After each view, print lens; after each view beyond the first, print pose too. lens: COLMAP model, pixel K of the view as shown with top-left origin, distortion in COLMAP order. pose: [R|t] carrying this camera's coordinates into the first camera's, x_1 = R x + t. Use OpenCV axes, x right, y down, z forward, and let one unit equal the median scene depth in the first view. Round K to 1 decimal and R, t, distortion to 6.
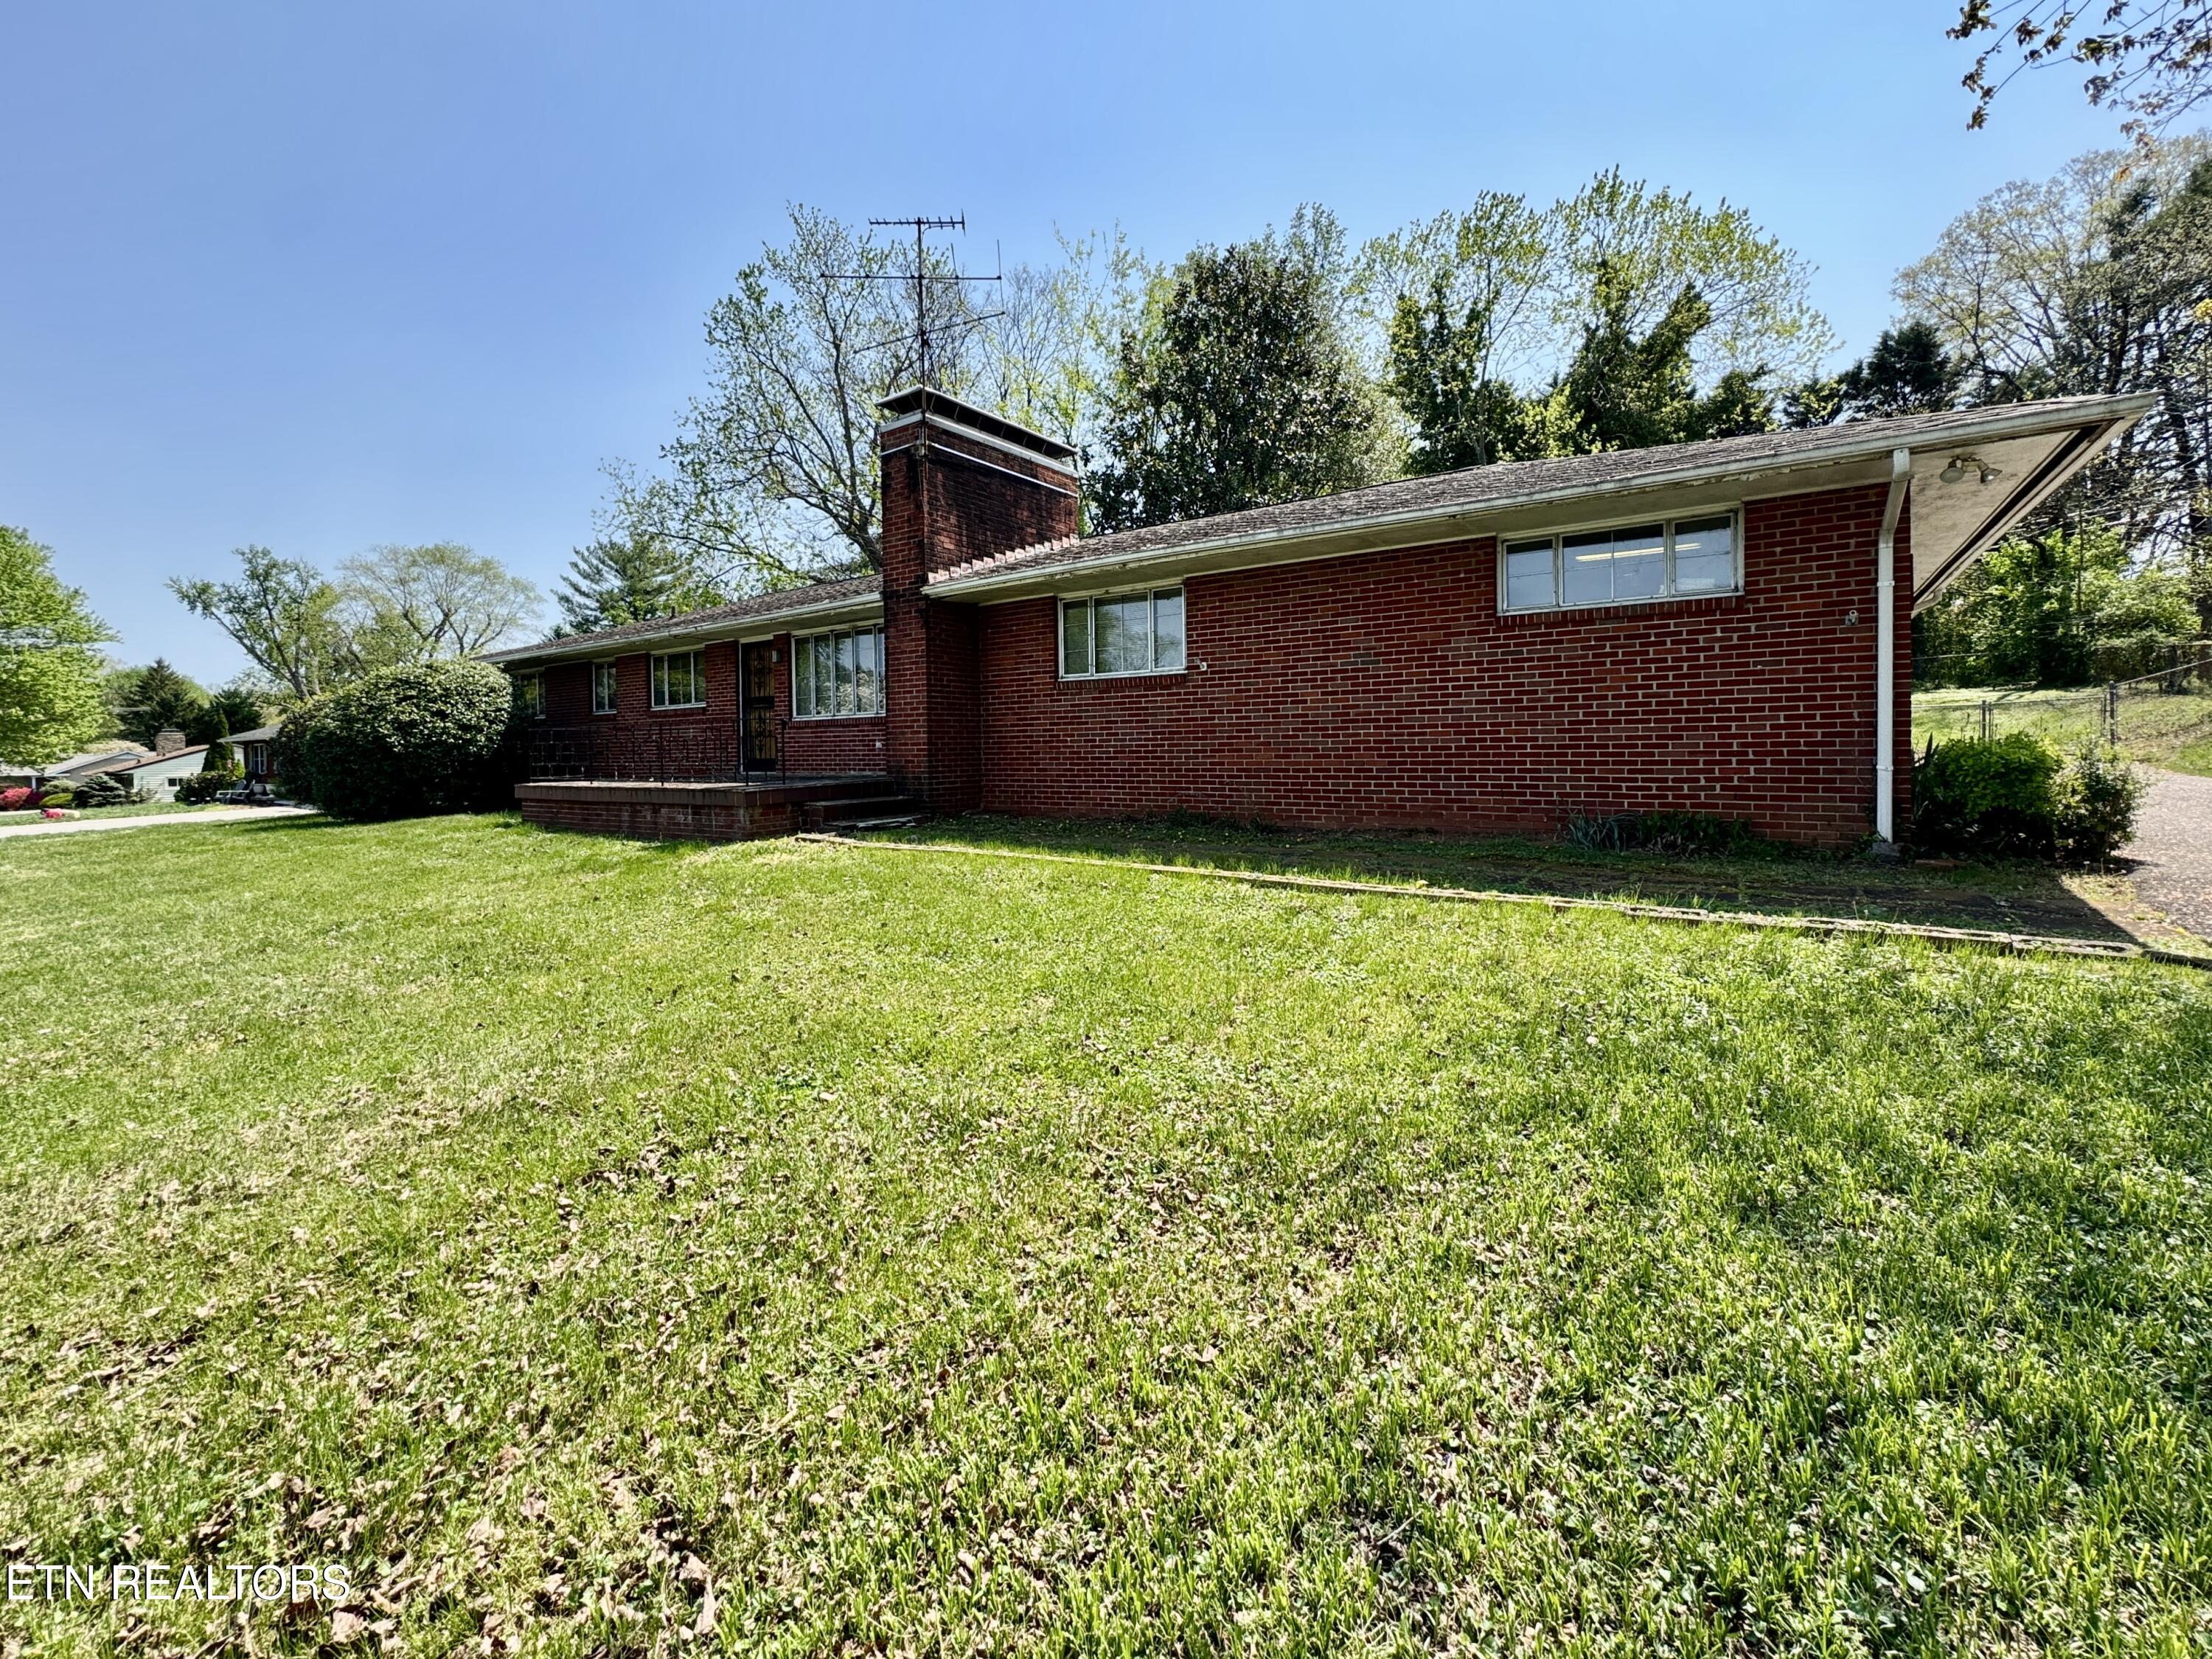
lens RADIAL K [[934.4, 0, 1124.1], [0, 934.4, 769.3], [0, 0, 1]] dist [0.000855, -0.000137]
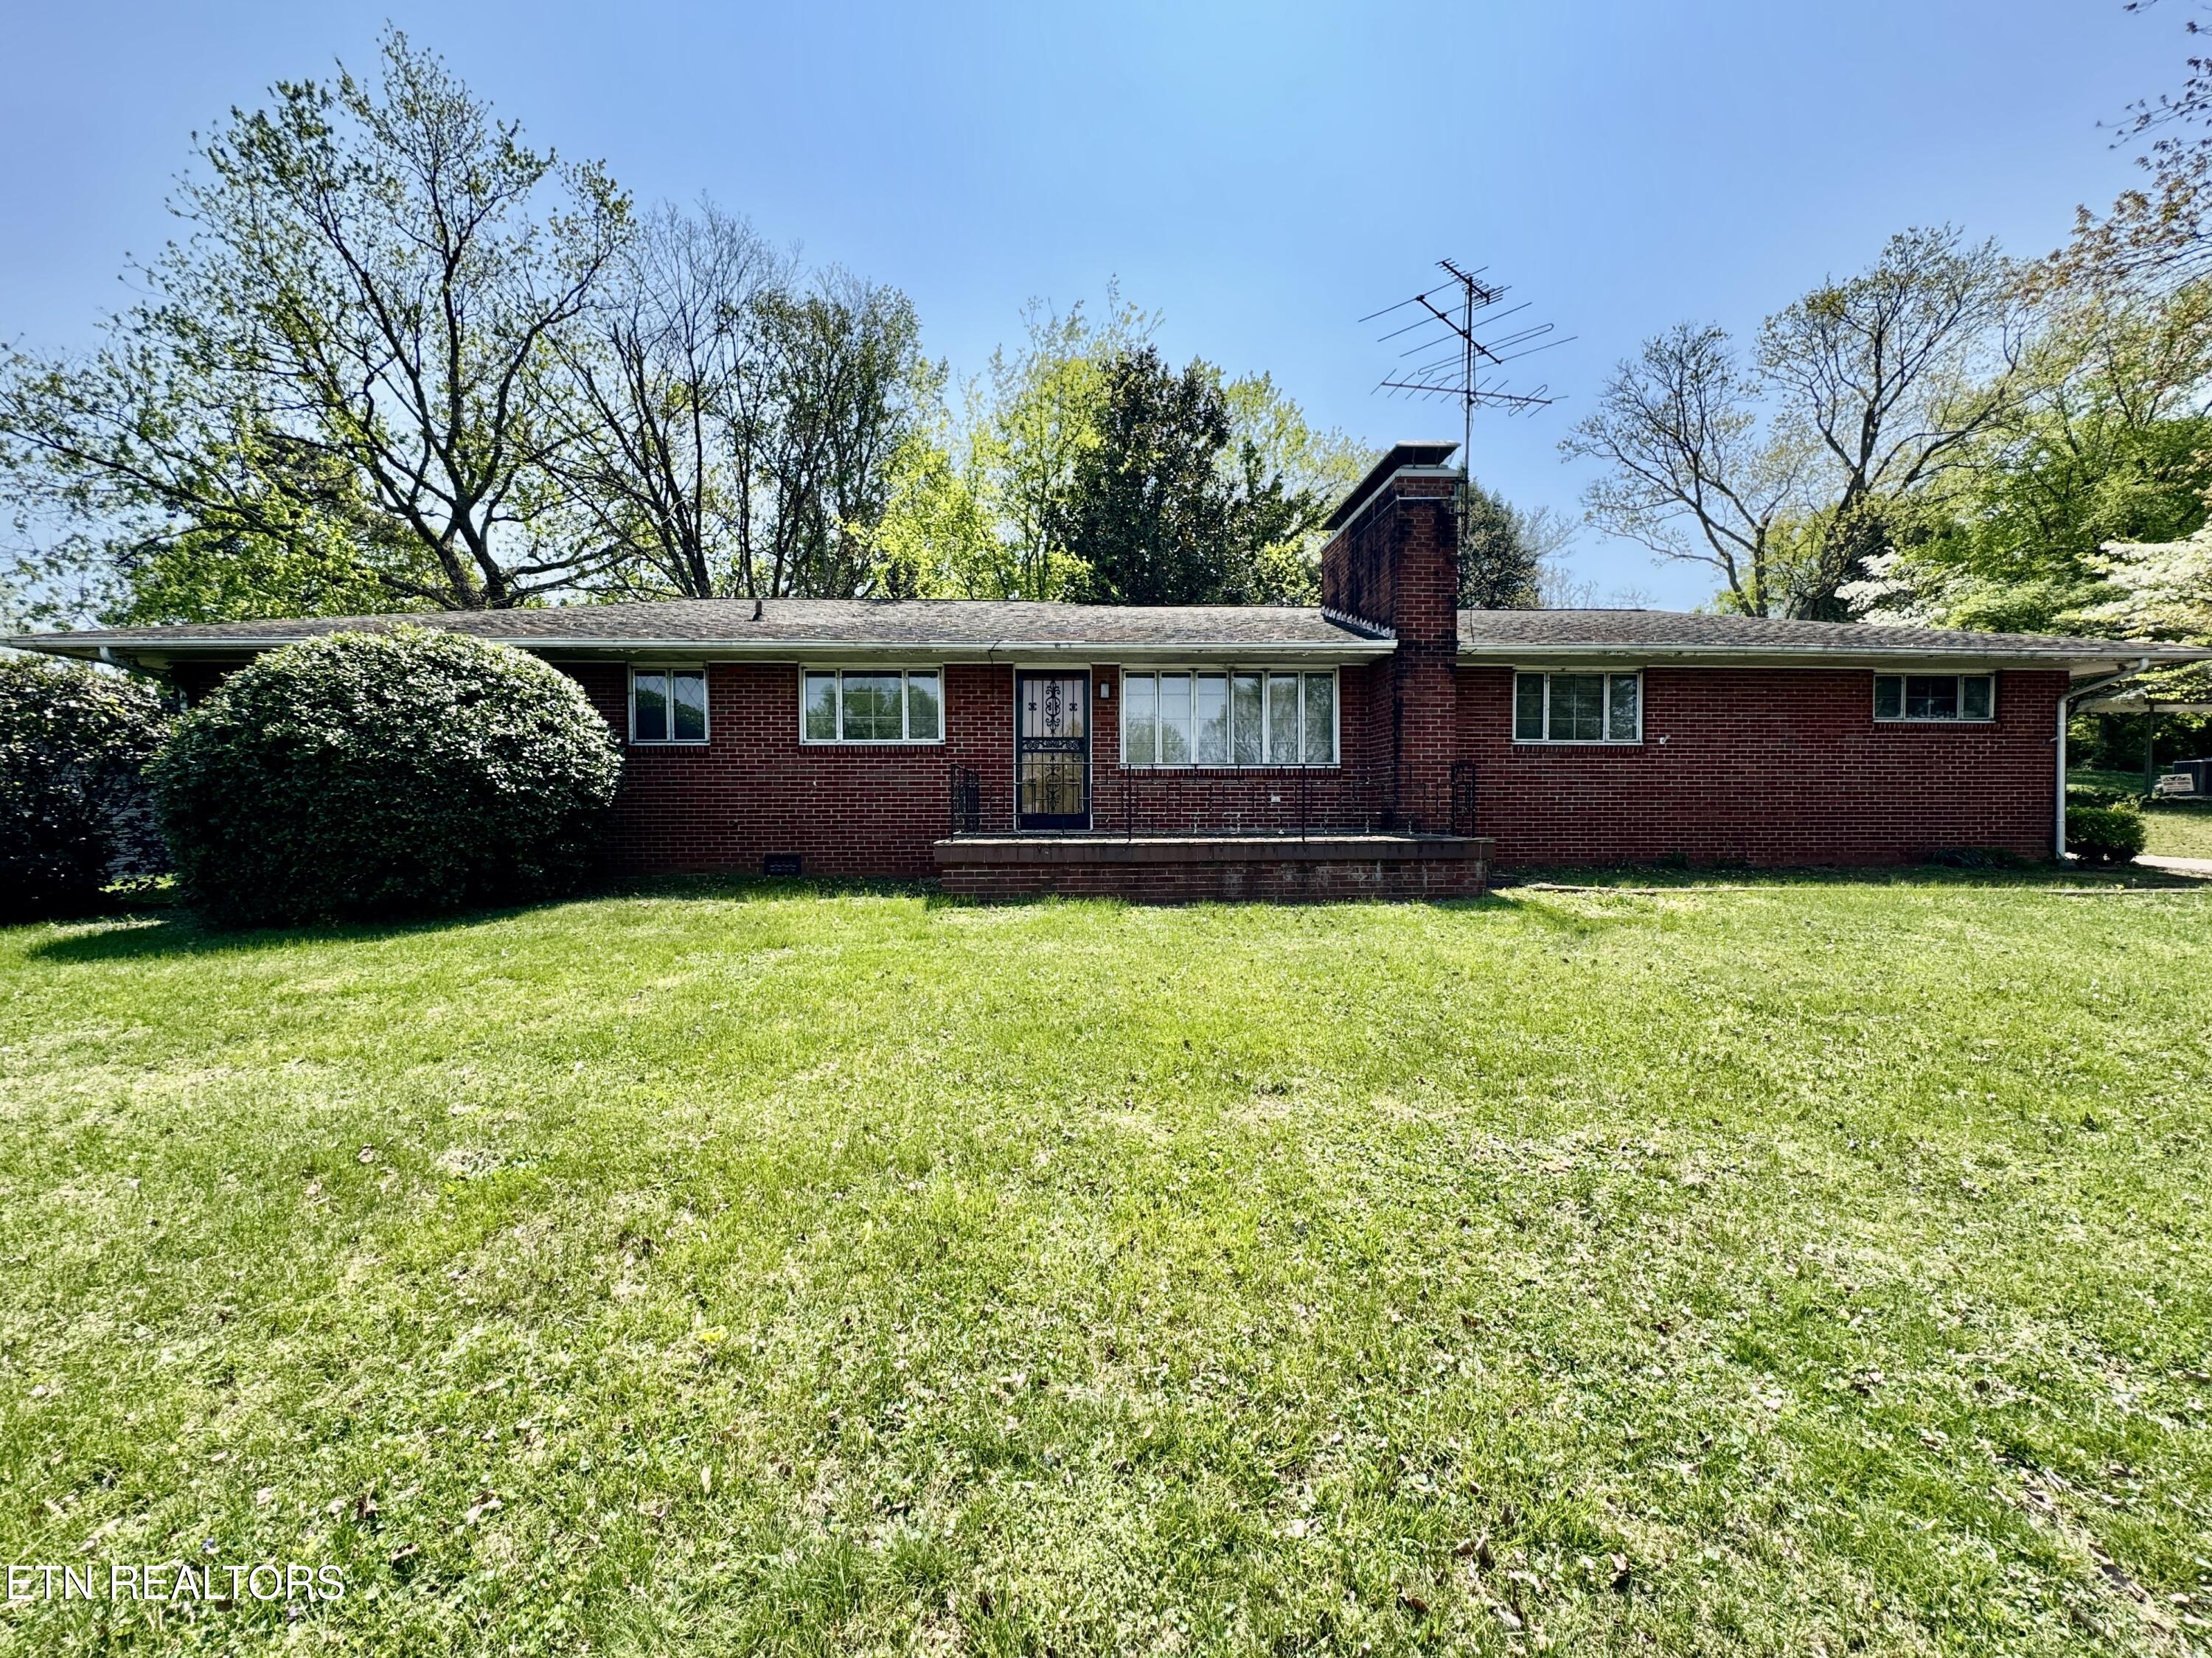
lens RADIAL K [[909.9, 0, 1106.0], [0, 909.9, 829.0], [0, 0, 1]] dist [-0.000236, -0.000136]
pose [[0.777576, 0.007113, 0.628748, -0.438396], [0.007858, 0.999748, -0.021028, 0.009764], [-0.628740, 0.021292, 0.777324, 0.181364]]
